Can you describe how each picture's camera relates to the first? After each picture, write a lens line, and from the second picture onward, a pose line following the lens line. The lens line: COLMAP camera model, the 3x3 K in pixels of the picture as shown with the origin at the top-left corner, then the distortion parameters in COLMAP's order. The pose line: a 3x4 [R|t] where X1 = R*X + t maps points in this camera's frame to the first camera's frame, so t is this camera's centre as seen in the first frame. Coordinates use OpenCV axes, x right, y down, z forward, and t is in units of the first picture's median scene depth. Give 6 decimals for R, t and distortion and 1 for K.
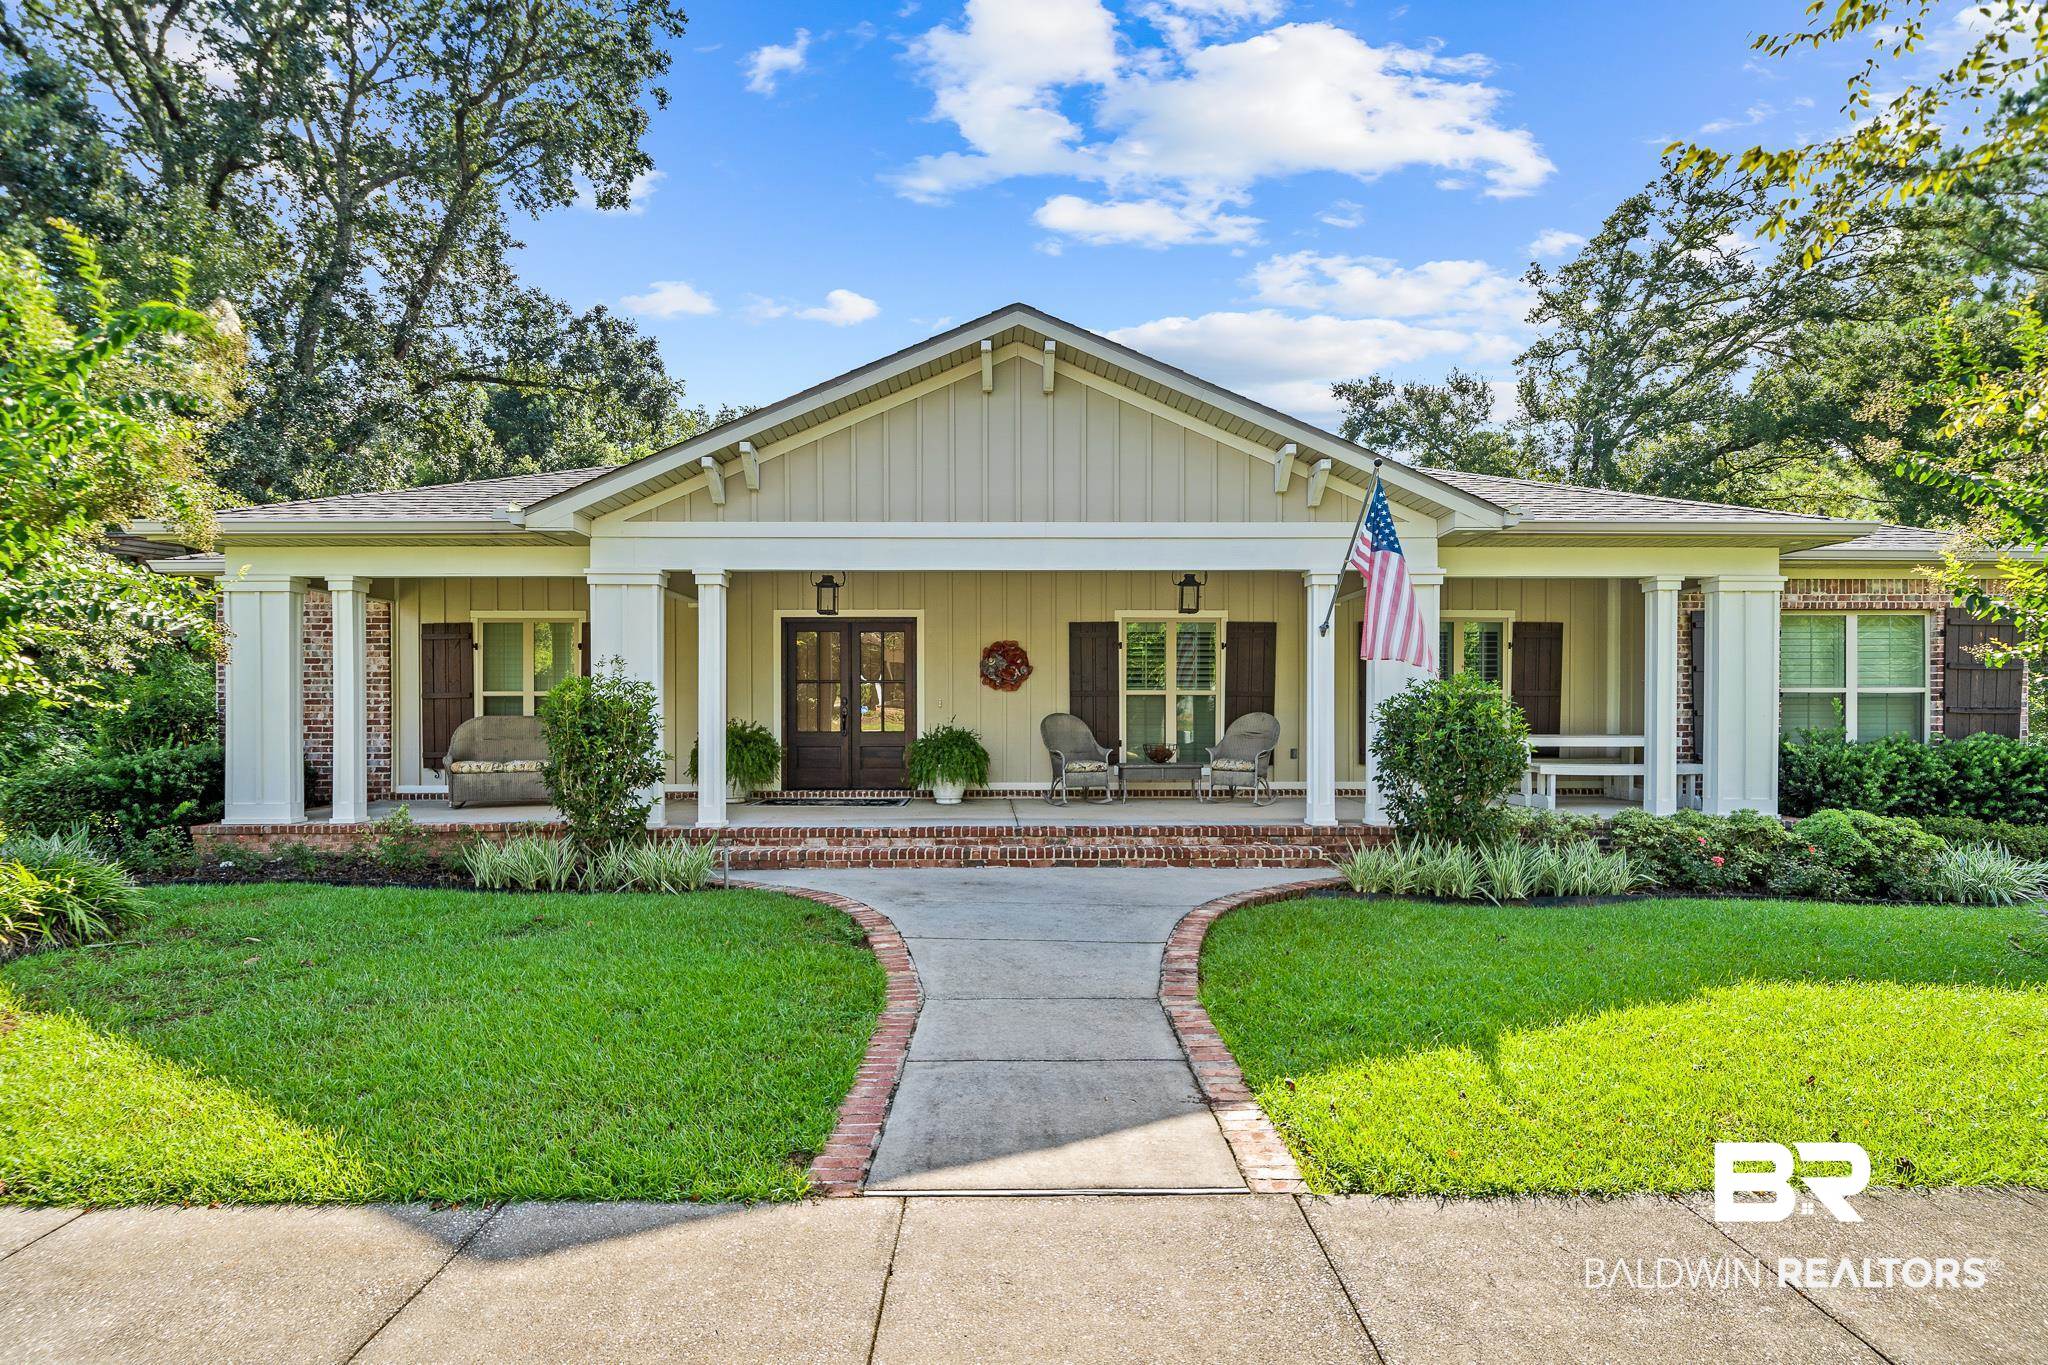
lens RADIAL K [[998.9, 0, 1024.0], [0, 998.9, 682.5], [0, 0, 1]] dist [-0.000742, 0.000035]
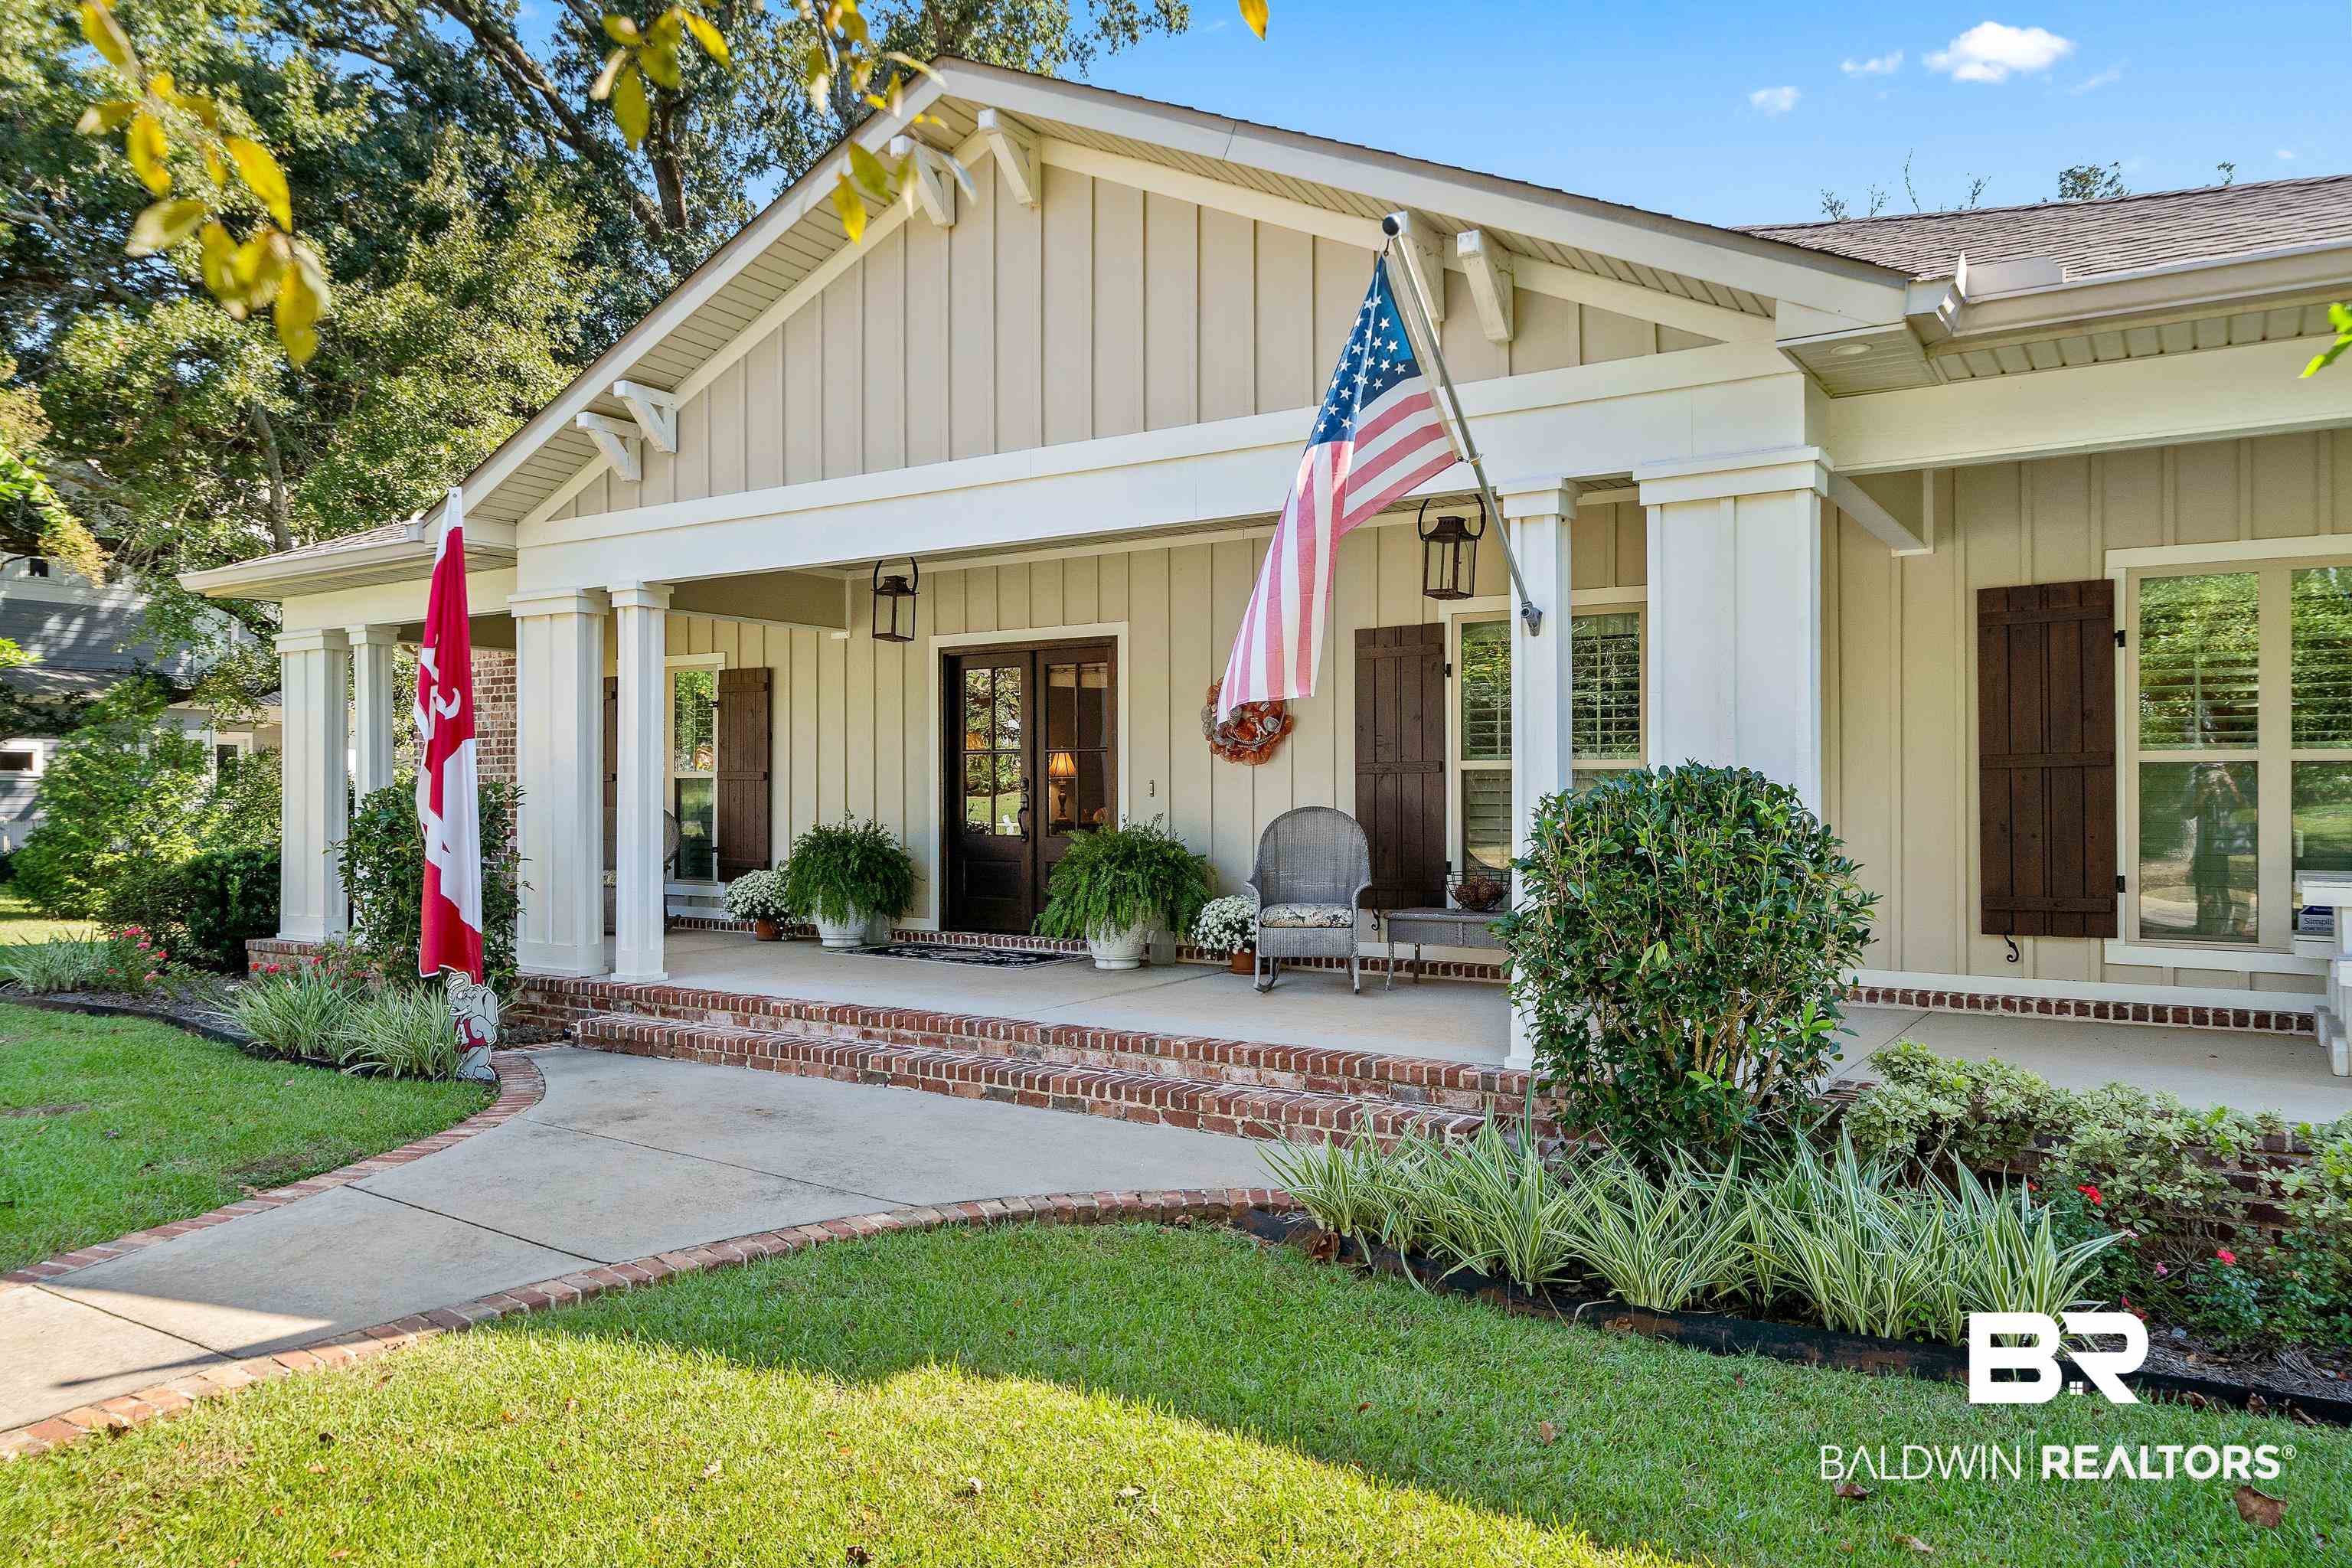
lens RADIAL K [[1644.1, 0, 1166.6], [0, 1644.1, 750.3], [0, 0, 1]] dist [0.000201, -0.000459]
pose [[0.826292, -0.014057, -0.563067, 0.551394], [0.016843, 0.999858, -0.000245, 0.000957], [0.562990, -0.009282, 0.826411, 0.304189]]
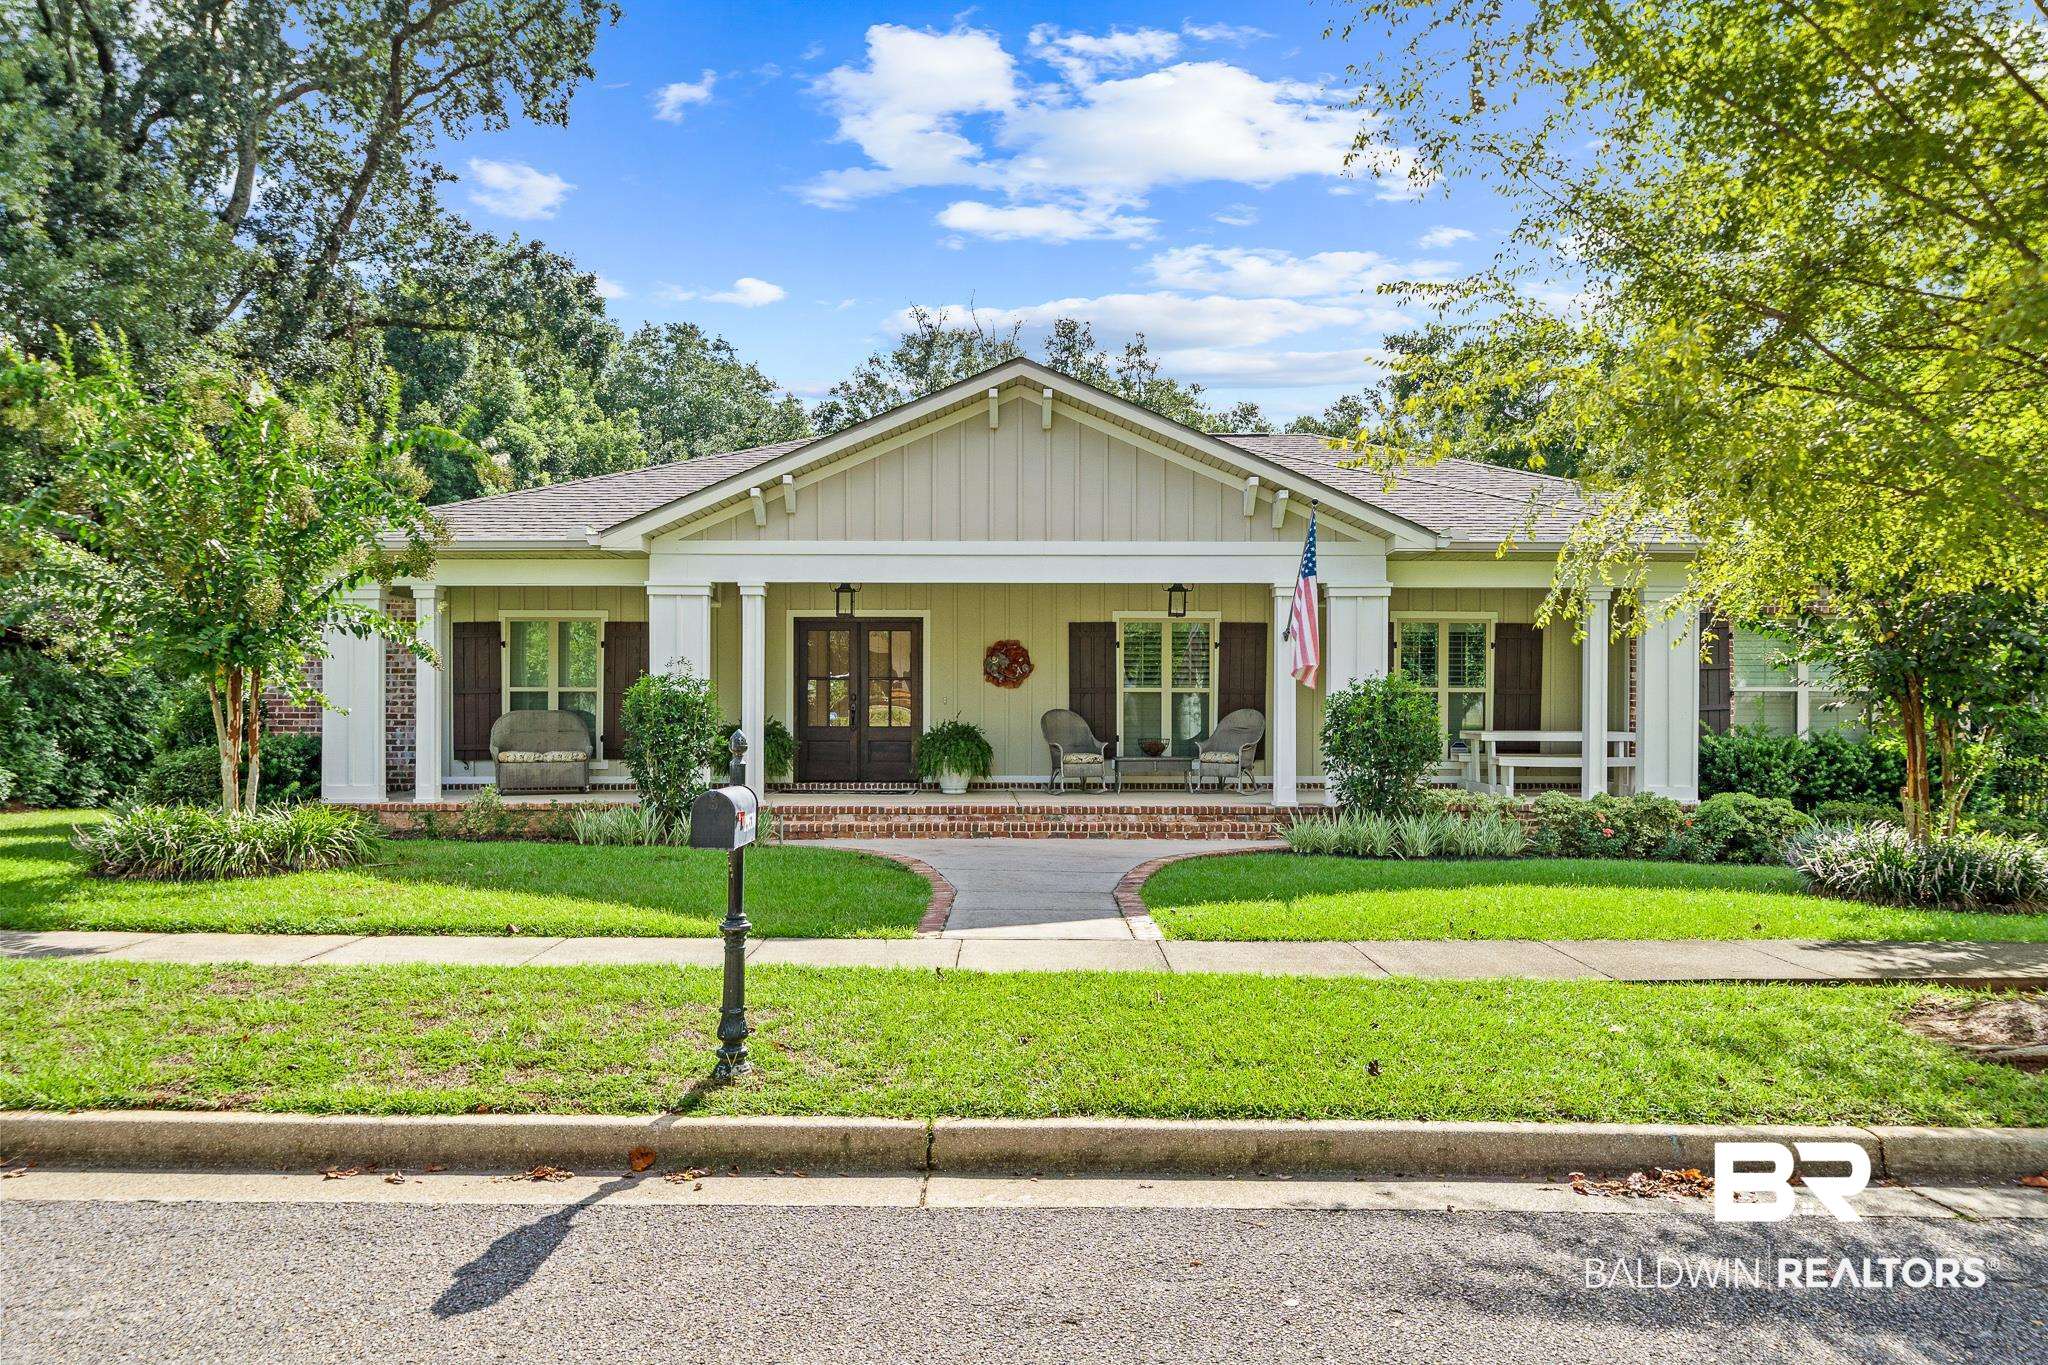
lens RADIAL K [[1431.6, 0, 1015.9], [0, 1431.6, 653.2], [0, 0, 1]] dist [0.000201, -0.000459]
pose [[0.999957, 0.002219, -0.009031, 0.004328], [-0.002363, 0.999868, -0.016045, -0.004990], [0.008994, 0.016066, 0.999830, -0.622001]]
